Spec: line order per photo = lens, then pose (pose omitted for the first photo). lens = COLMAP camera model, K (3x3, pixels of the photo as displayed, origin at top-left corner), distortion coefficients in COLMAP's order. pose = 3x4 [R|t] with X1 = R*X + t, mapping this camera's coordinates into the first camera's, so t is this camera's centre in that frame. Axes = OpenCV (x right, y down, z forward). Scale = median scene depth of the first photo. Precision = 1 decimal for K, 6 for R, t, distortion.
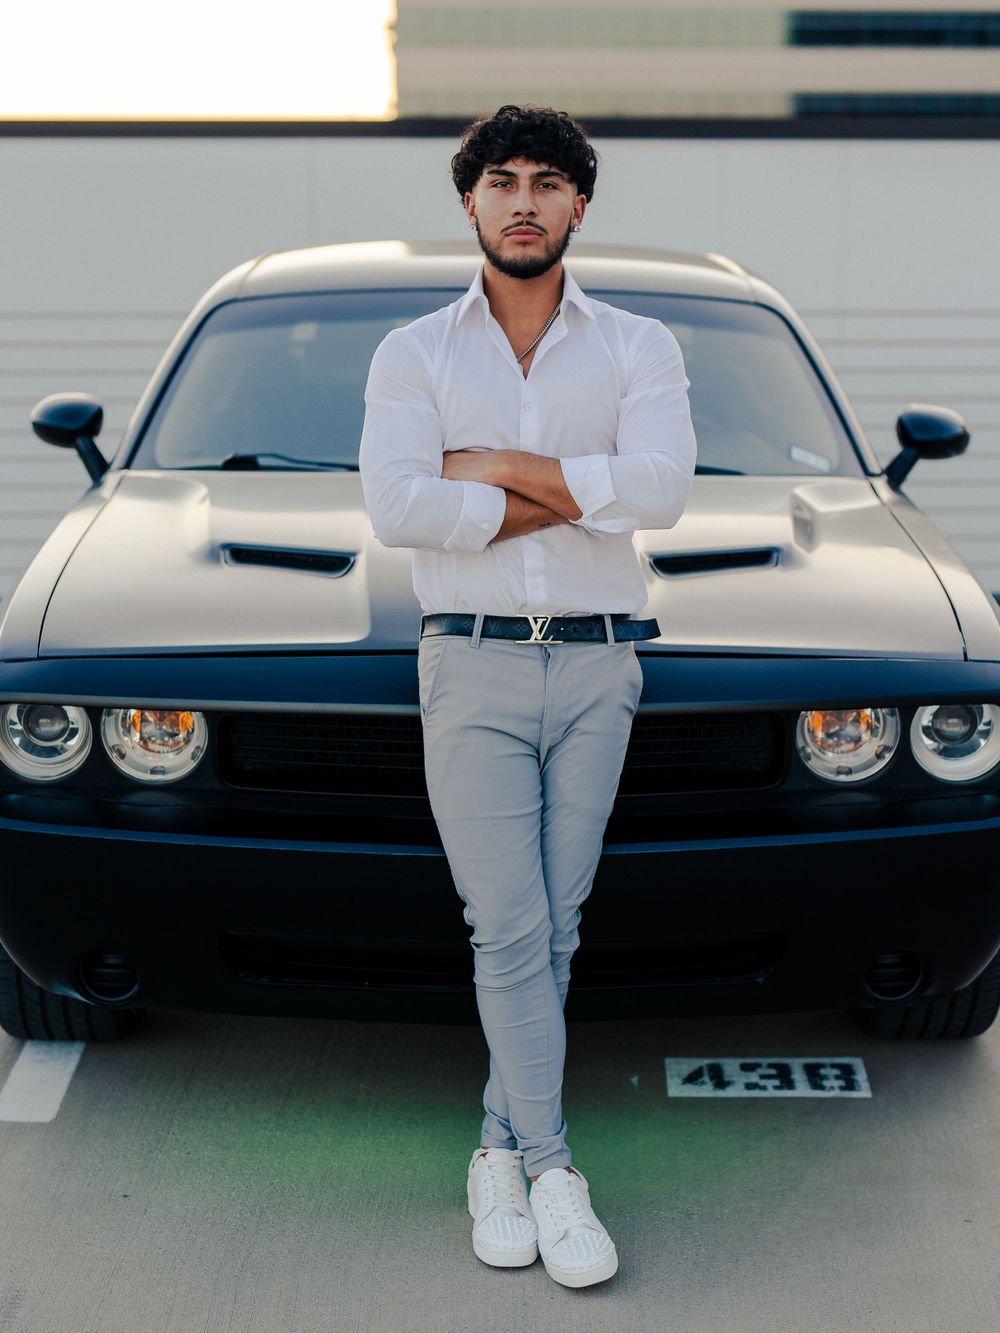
lens RADIAL K [[2770.3, 0, 528.3], [0, 2770.3, 670.7], [0, 0, 1]] dist [0.026454, 0.000000]
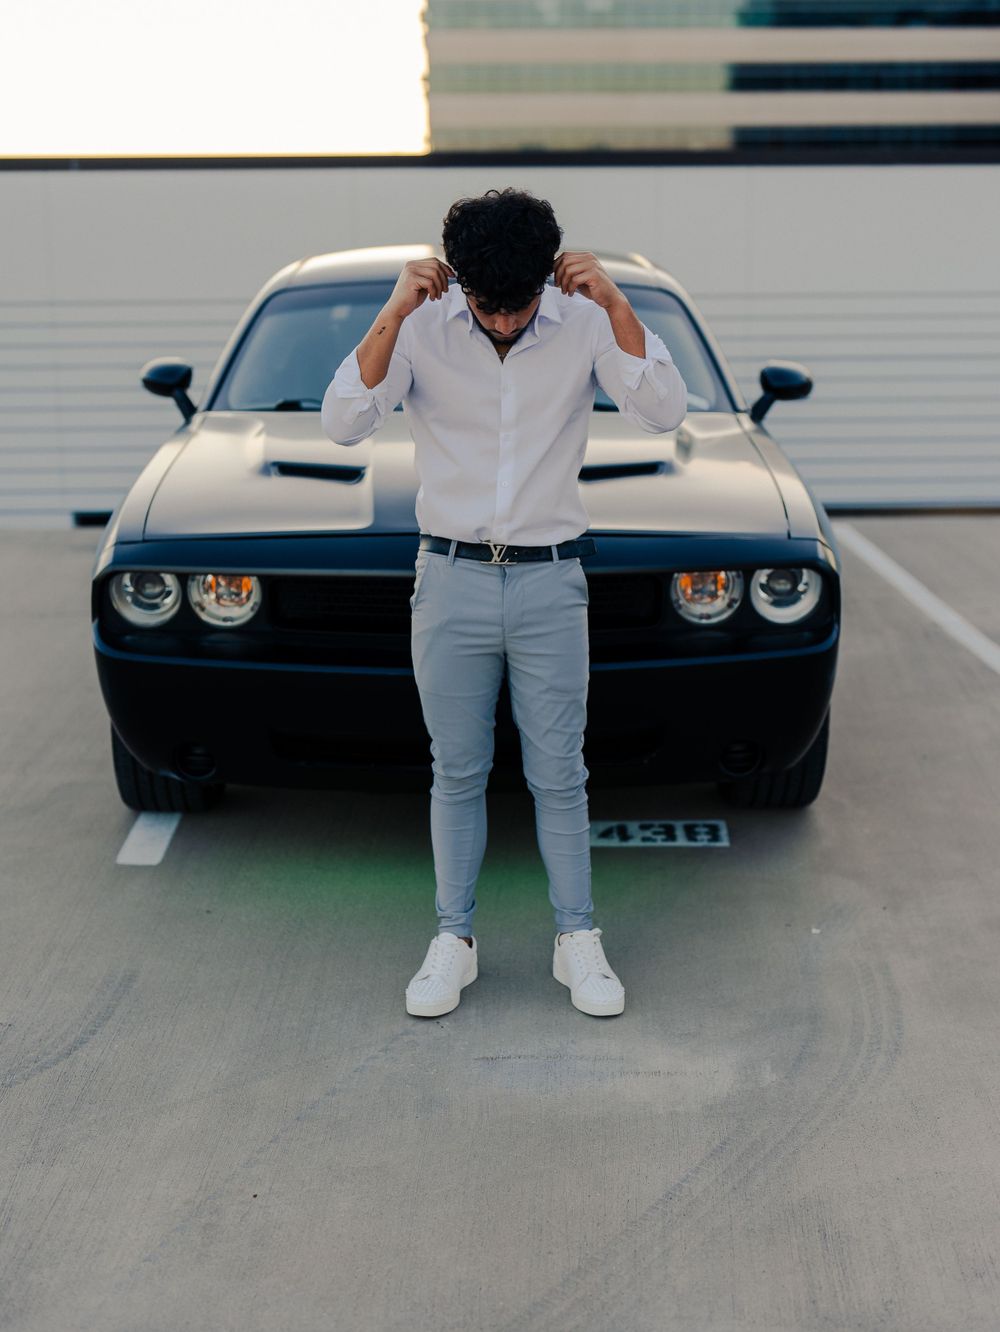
lens RADIAL K [[2122.2, 0, 512.6], [0, 2122.2, 665.2], [0, 0, 1]] dist [0.050926, 0.000000]
pose [[0.999903, -0.005825, -0.012616, 0.026751], [0.006345, 0.999114, 0.041614, 0.014382], [0.012362, -0.041690, 0.999054, -0.095869]]
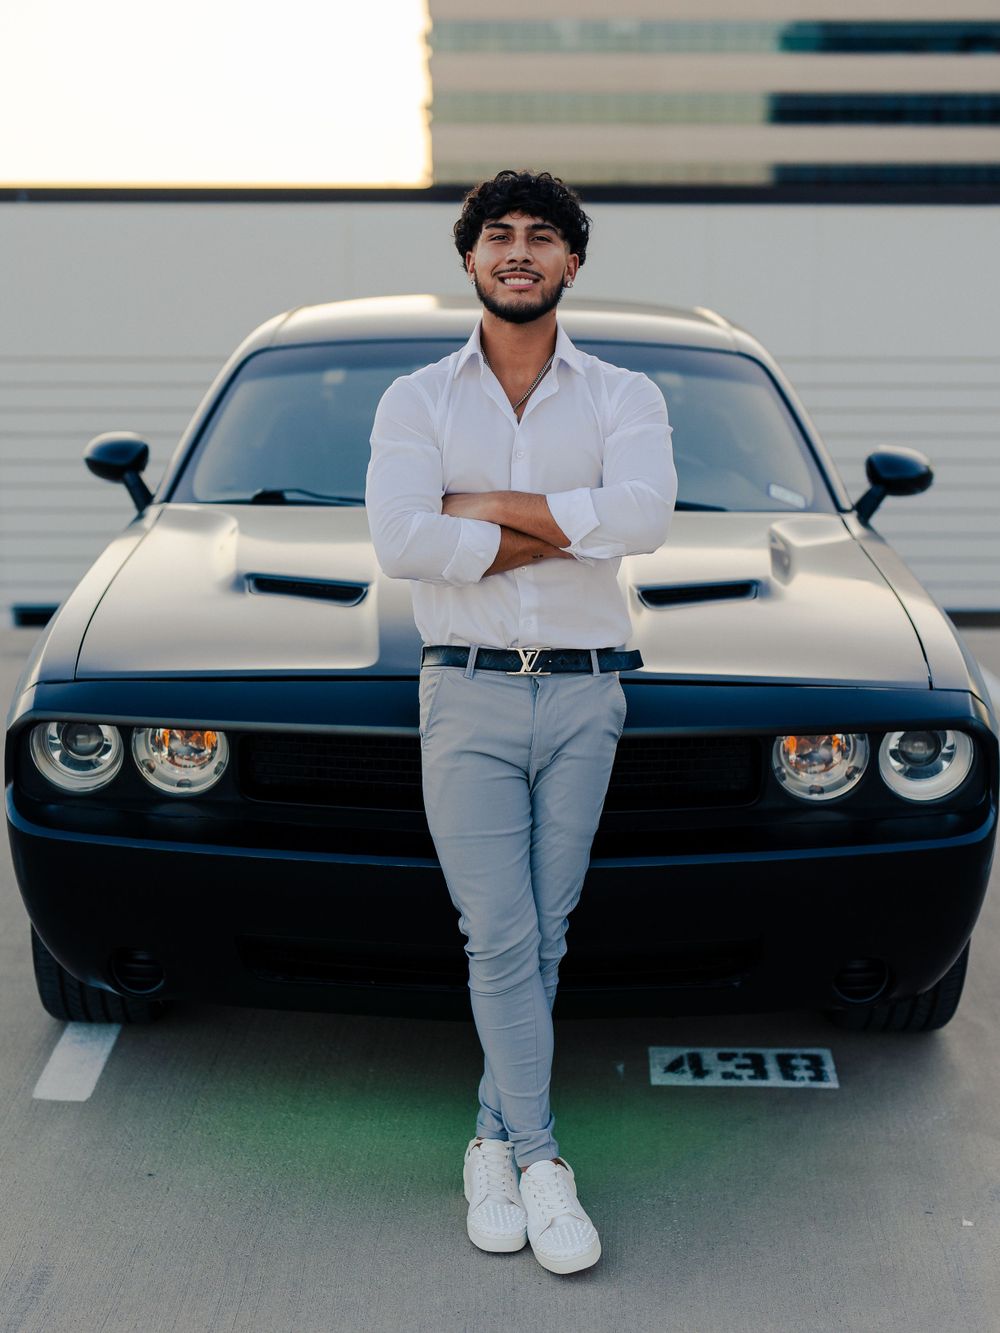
lens RADIAL K [[2362.9, 0, 449.4], [0, 2362.9, 675.3], [0, 0, 1]] dist [0.024172, 0.000000]
pose [[0.999195, 0.007844, -0.039331, 0.006800], [-0.007564, 0.999945, 0.007256, -0.013491], [0.039385, -0.006953, 0.999200, 0.071657]]
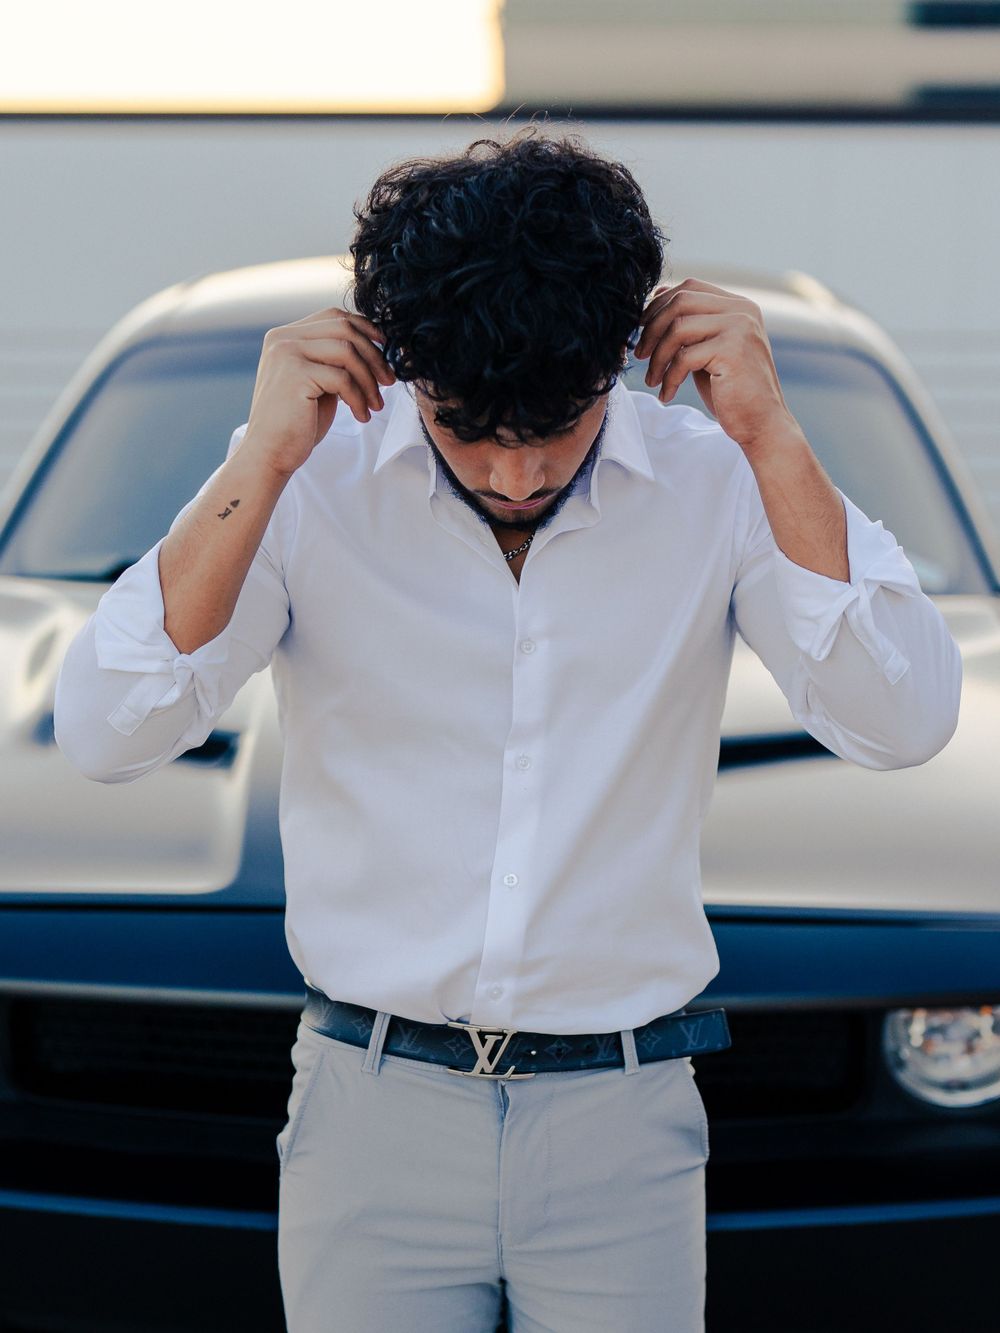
lens RADIAL K [[2770.3, 0, 493.6], [0, 2770.3, 667.7], [0, 0, 1]] dist [0.026454, 0.000000]
pose [[0.998717, 0.012127, -0.049167, 0.033845], [-0.011973, 0.999922, 0.003425, -0.073988], [0.049204, -0.002832, 0.998785, 0.389065]]
